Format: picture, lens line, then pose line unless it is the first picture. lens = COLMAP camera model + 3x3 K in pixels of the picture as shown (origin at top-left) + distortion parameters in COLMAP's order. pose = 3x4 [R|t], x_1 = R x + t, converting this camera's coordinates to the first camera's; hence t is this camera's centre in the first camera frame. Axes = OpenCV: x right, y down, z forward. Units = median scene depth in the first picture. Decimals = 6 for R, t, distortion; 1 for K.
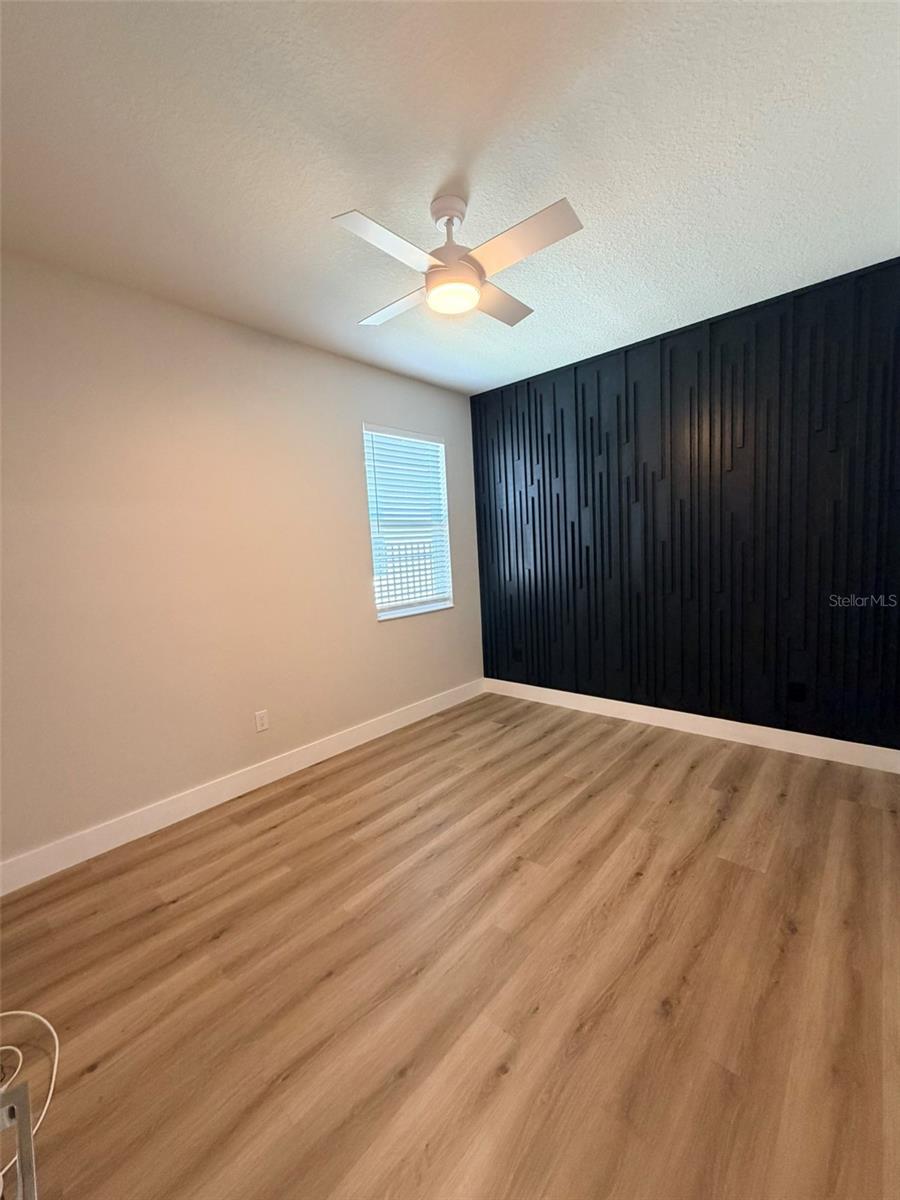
lens RADIAL K [[478.4, 0, 450.3], [0, 478.4, 592.2], [0, 0, 1]] dist [-0.001295, 0.000113]
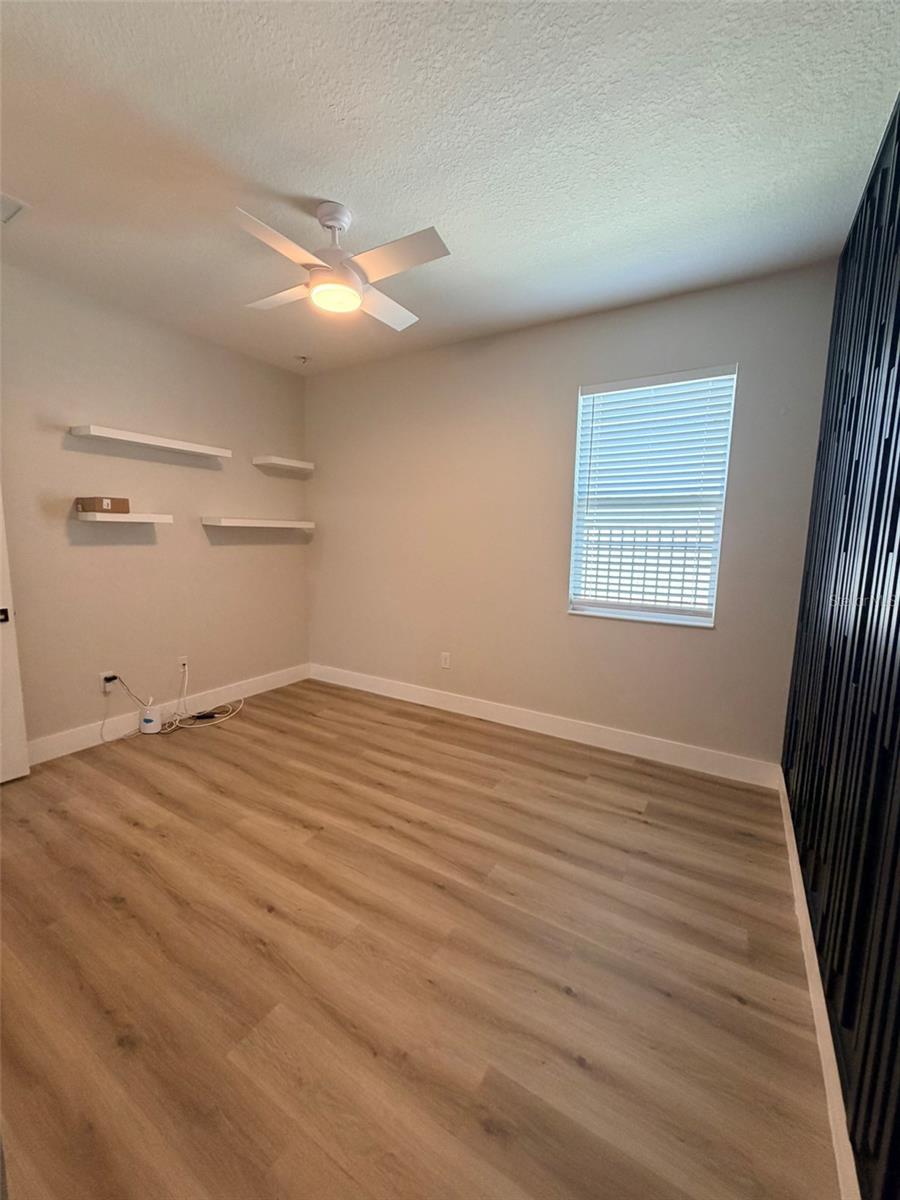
lens RADIAL K [[478.4, 0, 449.9], [0, 478.4, 595.9], [0, 0, 1]] dist [-0.001295, 0.000113]
pose [[0.182337, 0.183666, -0.965930, 0.977570], [-0.115542, 0.979594, 0.164453, -0.136784], [0.976424, 0.081619, 0.199837, 0.888282]]
